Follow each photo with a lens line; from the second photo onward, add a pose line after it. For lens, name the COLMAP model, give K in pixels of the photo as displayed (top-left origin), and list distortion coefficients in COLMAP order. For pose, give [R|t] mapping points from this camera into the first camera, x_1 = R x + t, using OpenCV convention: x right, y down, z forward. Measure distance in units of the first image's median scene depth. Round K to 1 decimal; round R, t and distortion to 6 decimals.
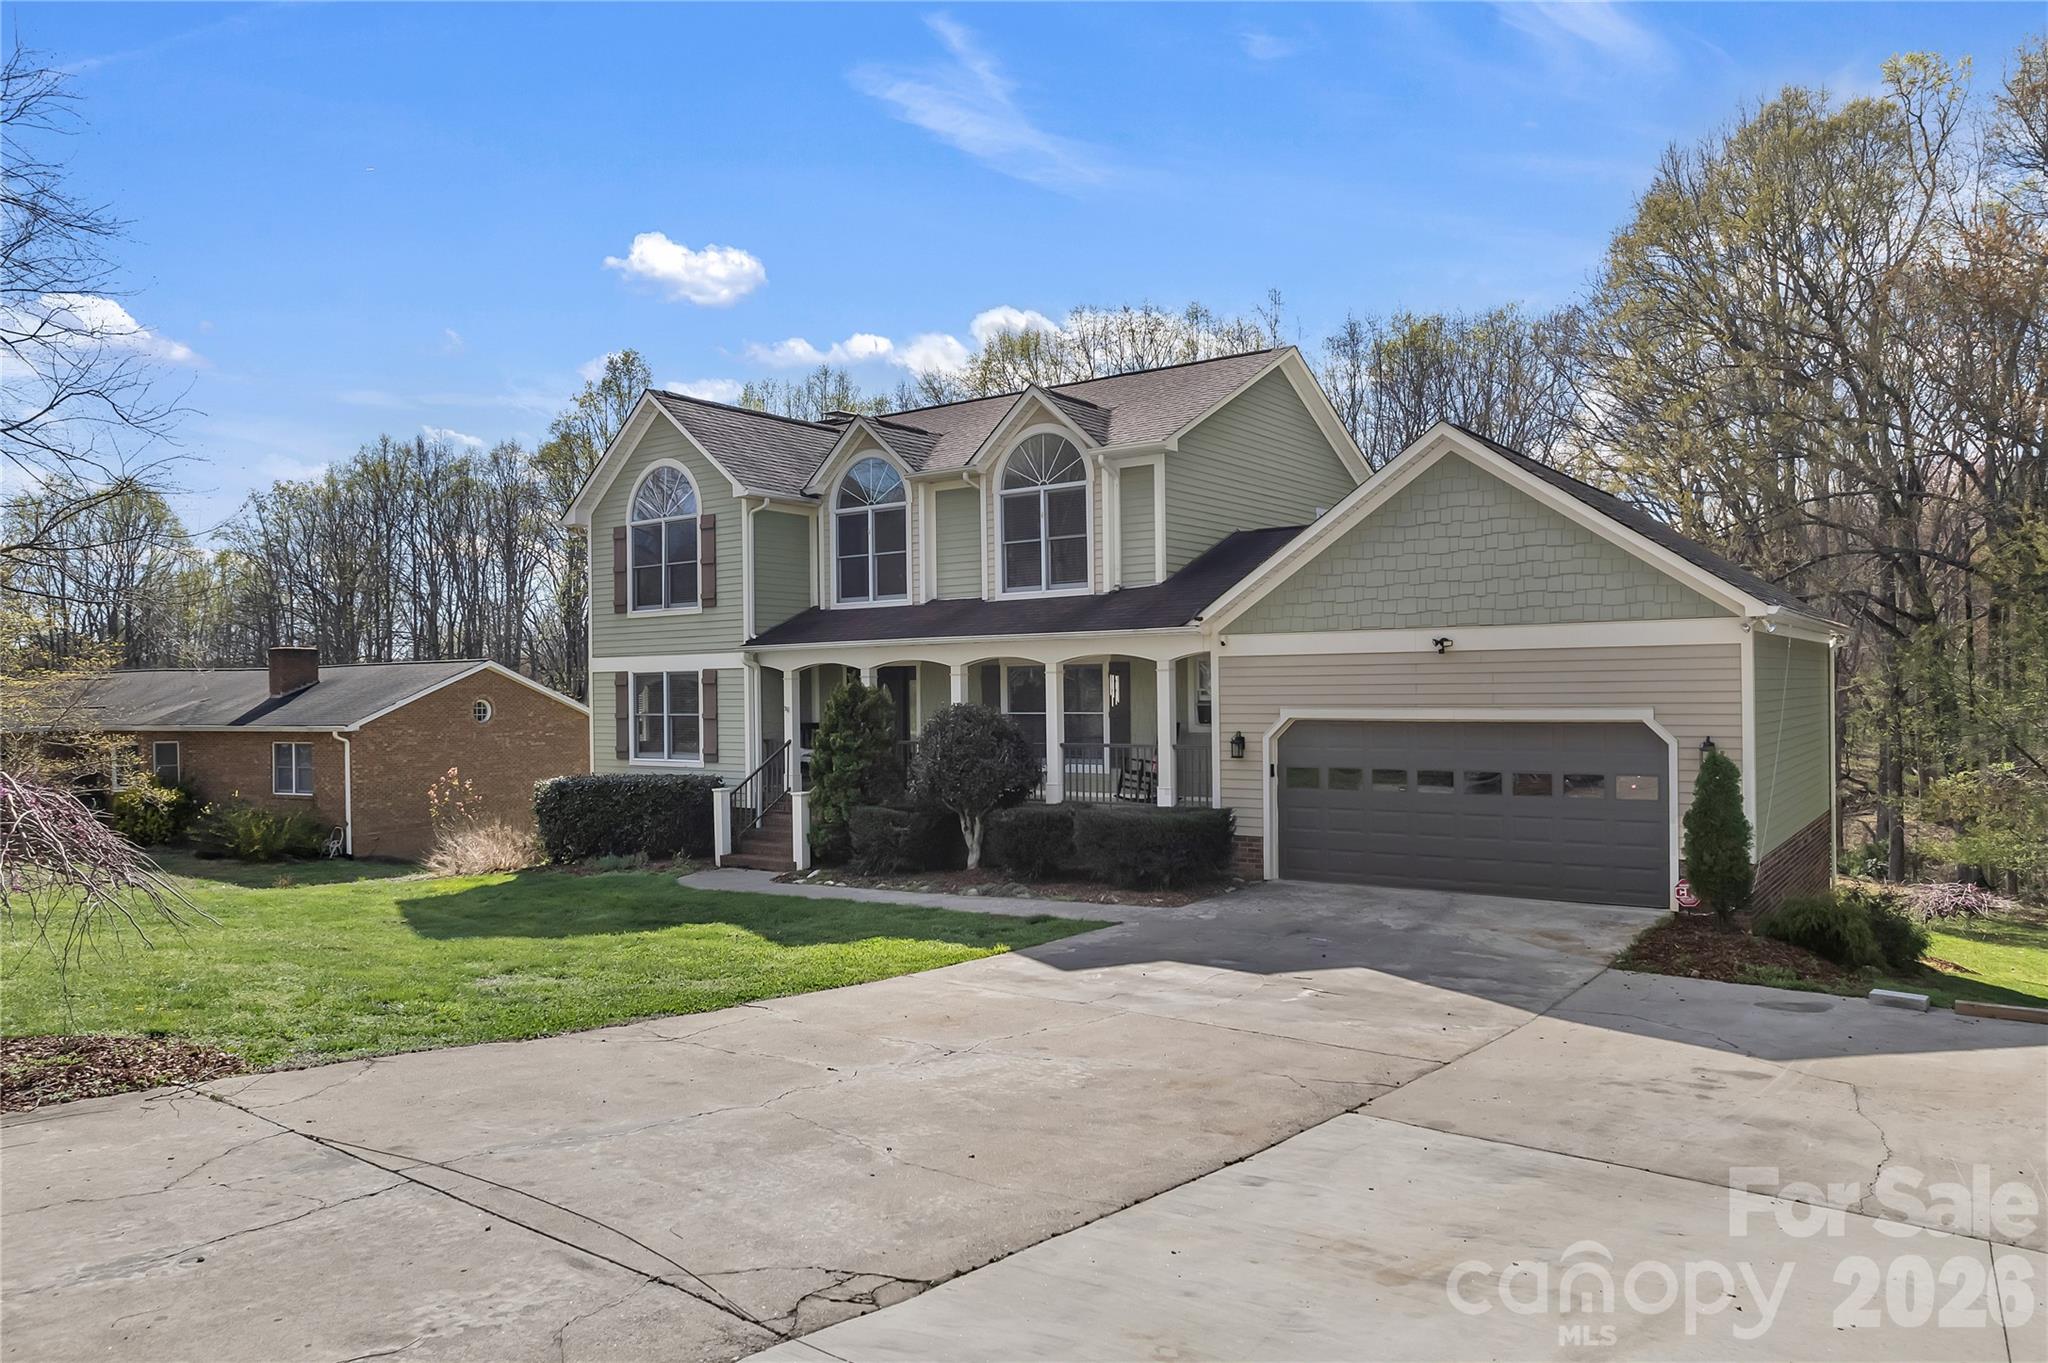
lens RADIAL K [[1619.8, 0, 1024.0], [0, 1619.8, 681.5], [0, 0, 1]] dist [-0.062490, 0.003380]
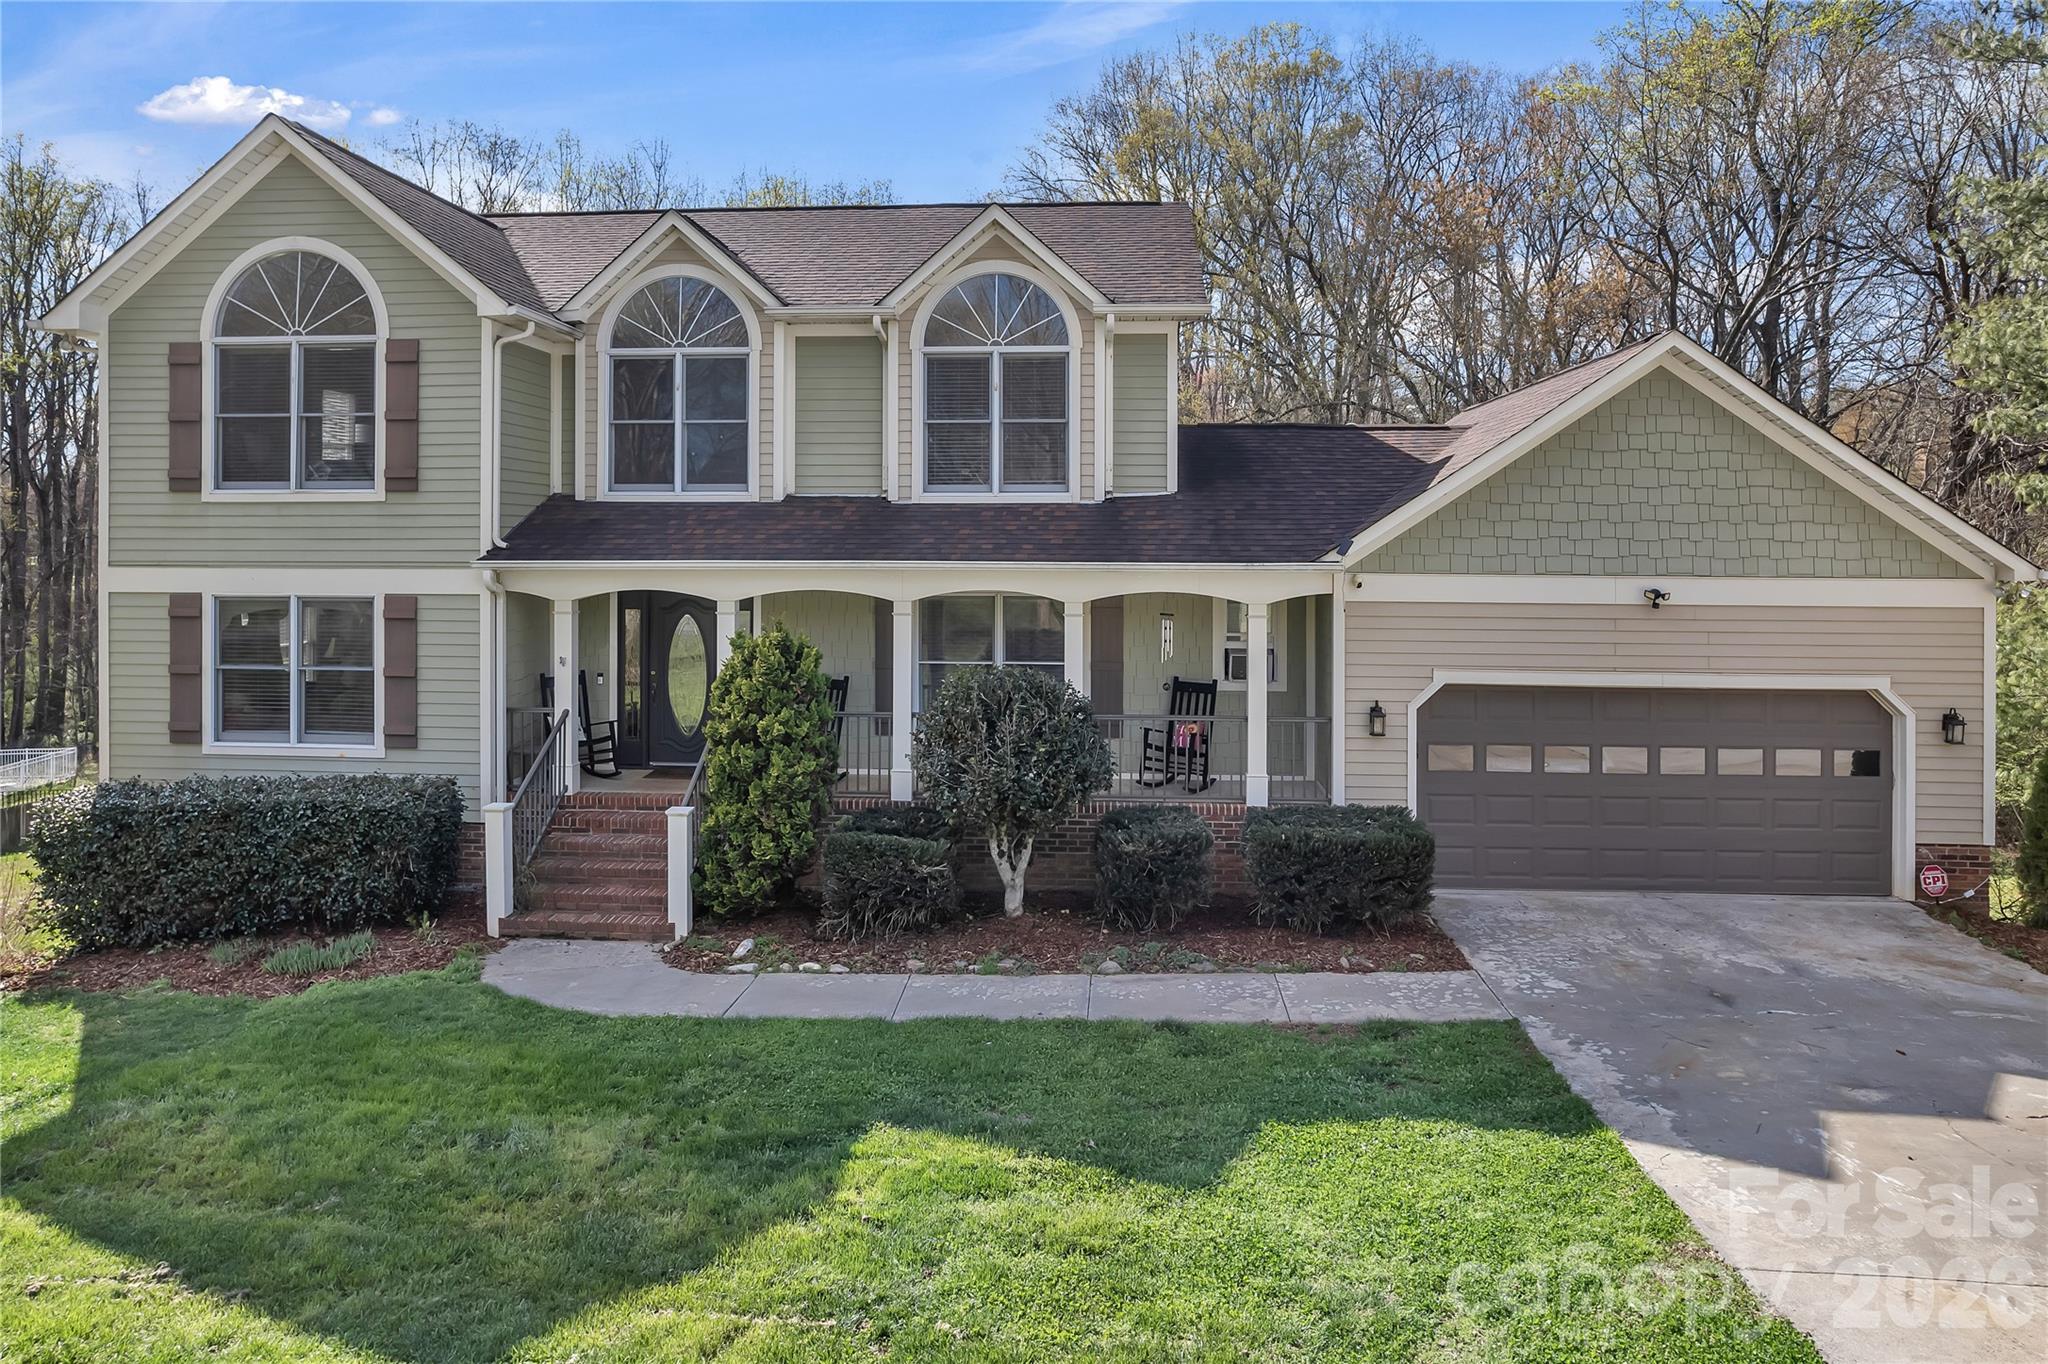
lens RADIAL K [[1619.8, 0, 1024.0], [0, 1619.8, 682.0], [0, 0, 1]] dist [-0.062490, 0.003380]
pose [[0.795265, -0.007676, 0.606213, -0.460186], [-0.020922, 0.998977, 0.040095, -0.004886], [-0.605901, -0.044570, 0.794291, 0.490462]]
